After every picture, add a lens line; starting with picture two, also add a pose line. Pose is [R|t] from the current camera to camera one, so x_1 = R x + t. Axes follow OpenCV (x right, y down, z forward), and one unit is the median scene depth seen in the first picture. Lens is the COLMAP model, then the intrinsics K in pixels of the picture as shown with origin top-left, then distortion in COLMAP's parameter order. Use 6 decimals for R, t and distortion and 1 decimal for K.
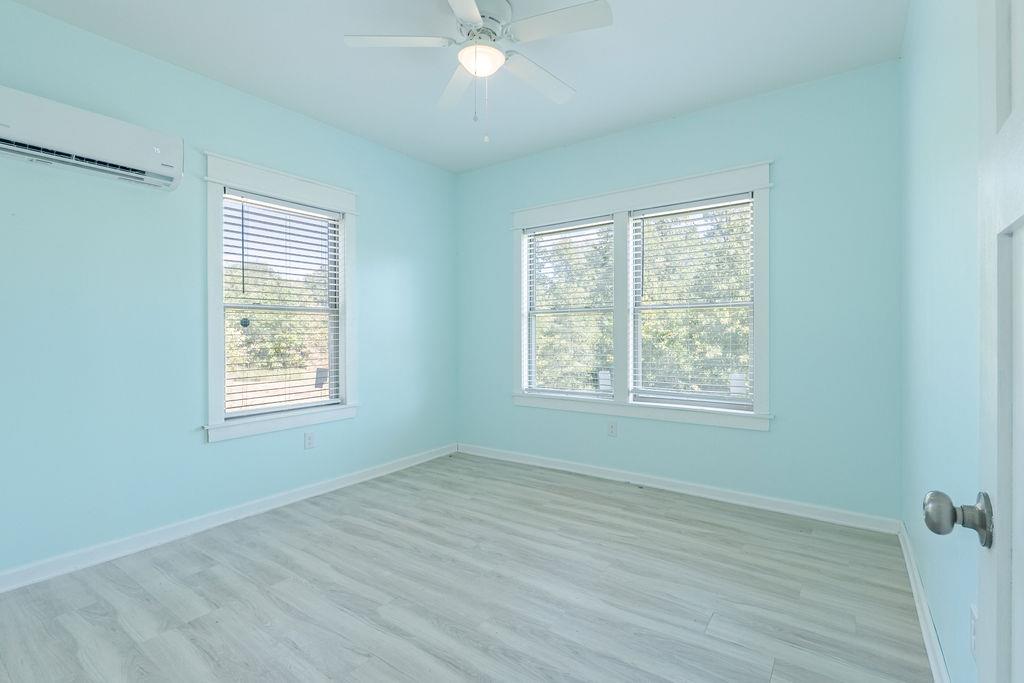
lens RADIAL K [[488.0, 0, 512.0], [0, 488.0, 341.5], [0, 0, 1]] dist [-0.011094, -0.000021]
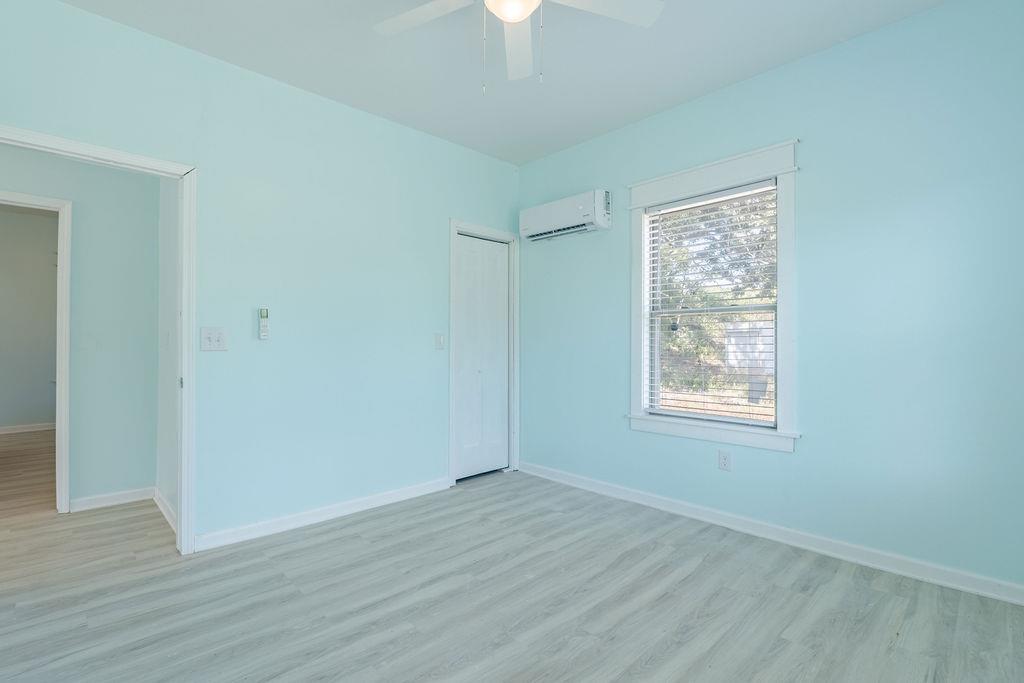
lens RADIAL K [[477.0, 0, 512.0], [0, 477.0, 341.5], [0, 0, 1]] dist [-0.002165, -0.000347]
pose [[-0.219645, -0.001093, -0.975579, 0.656562], [-0.006834, 0.999977, 0.000418, -0.009090], [0.975556, 0.006759, -0.219648, 1.078642]]
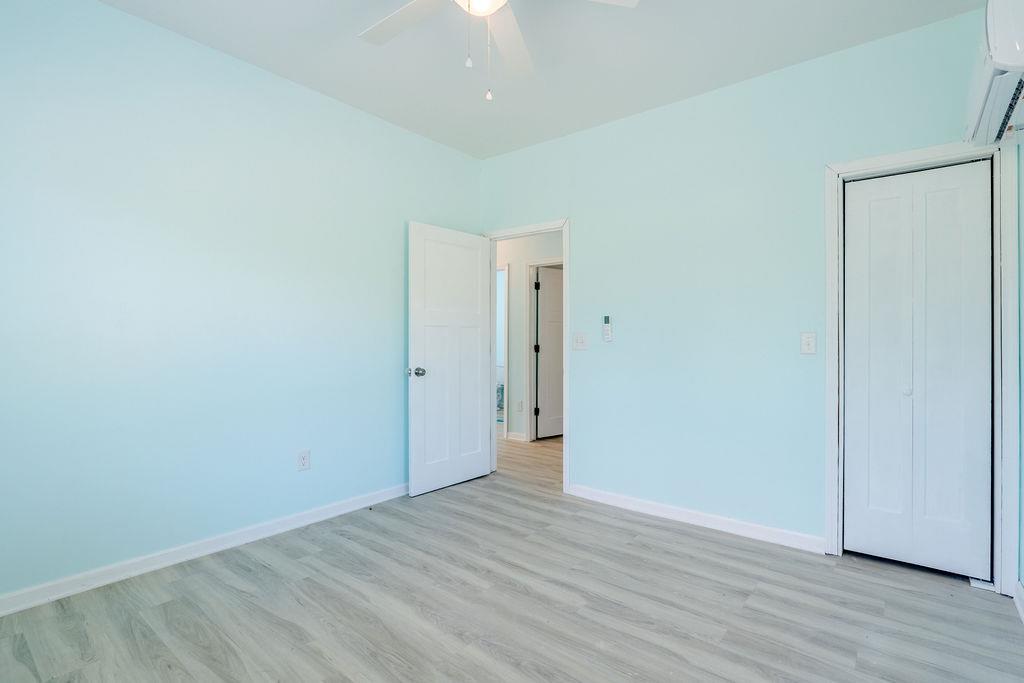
lens RADIAL K [[477.0, 0, 512.0], [0, 477.0, 341.5], [0, 0, 1]] dist [-0.002165, -0.000347]
pose [[-0.995865, 0.004229, 0.090749, -0.169183], [0.004827, 0.999968, 0.006368, -0.012057], [-0.090719, 0.006779, -0.995853, 1.618906]]
